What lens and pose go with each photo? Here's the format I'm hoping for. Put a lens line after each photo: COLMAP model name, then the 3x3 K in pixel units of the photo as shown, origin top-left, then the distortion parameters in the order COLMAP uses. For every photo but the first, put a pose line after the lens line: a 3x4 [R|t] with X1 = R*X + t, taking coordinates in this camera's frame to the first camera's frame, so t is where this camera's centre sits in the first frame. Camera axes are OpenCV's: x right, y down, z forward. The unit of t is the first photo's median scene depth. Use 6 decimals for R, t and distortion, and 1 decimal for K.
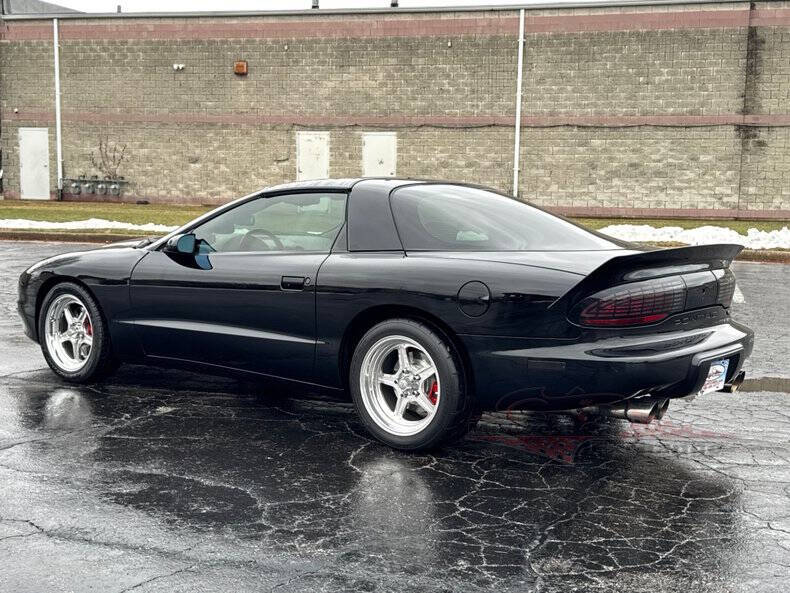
lens RADIAL K [[1055.4, 0, 391.5], [0, 1055.4, 296.7], [0, 0, 1]] dist [0.188966, -0.392938]
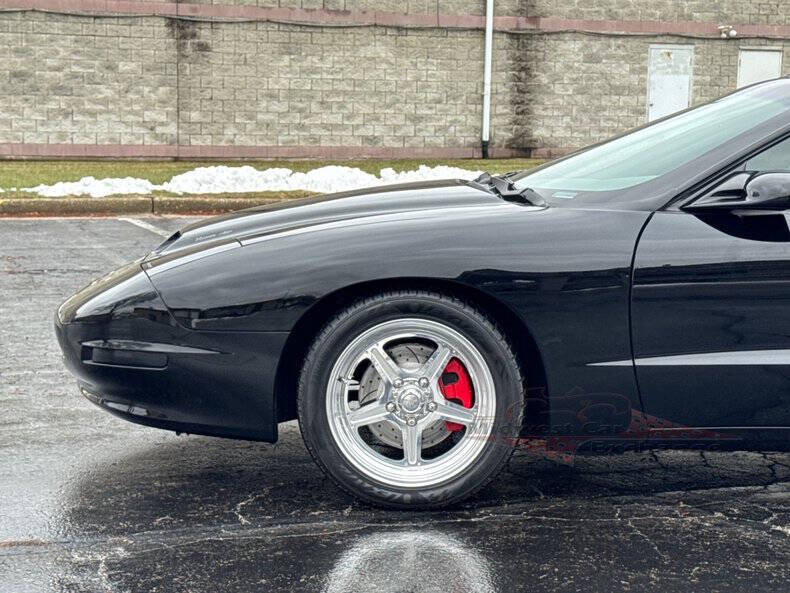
lens RADIAL K [[1605.9, 0, 396.9], [0, 1605.9, 307.5], [0, 0, 1]] dist [0.147762, -0.003528]
pose [[0.805516, -0.074910, 0.587820, -0.702743], [0.066436, 0.997140, 0.036032, -0.031287], [-0.588838, 0.010028, 0.808189, 0.452541]]
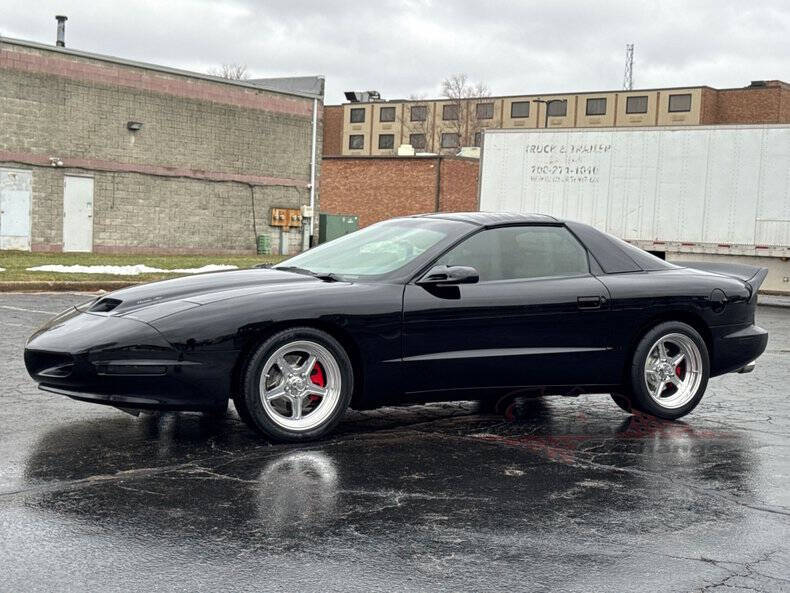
lens RADIAL K [[1197.9, 0, 399.1], [0, 1197.9, 297.9], [0, 0, 1]] dist [0.170211, -0.173795]
pose [[0.380325, -0.049891, 0.923506, -1.161382], [0.076165, 0.996842, 0.022485, -0.052218], [-0.921711, 0.061787, 0.382924, 0.551573]]
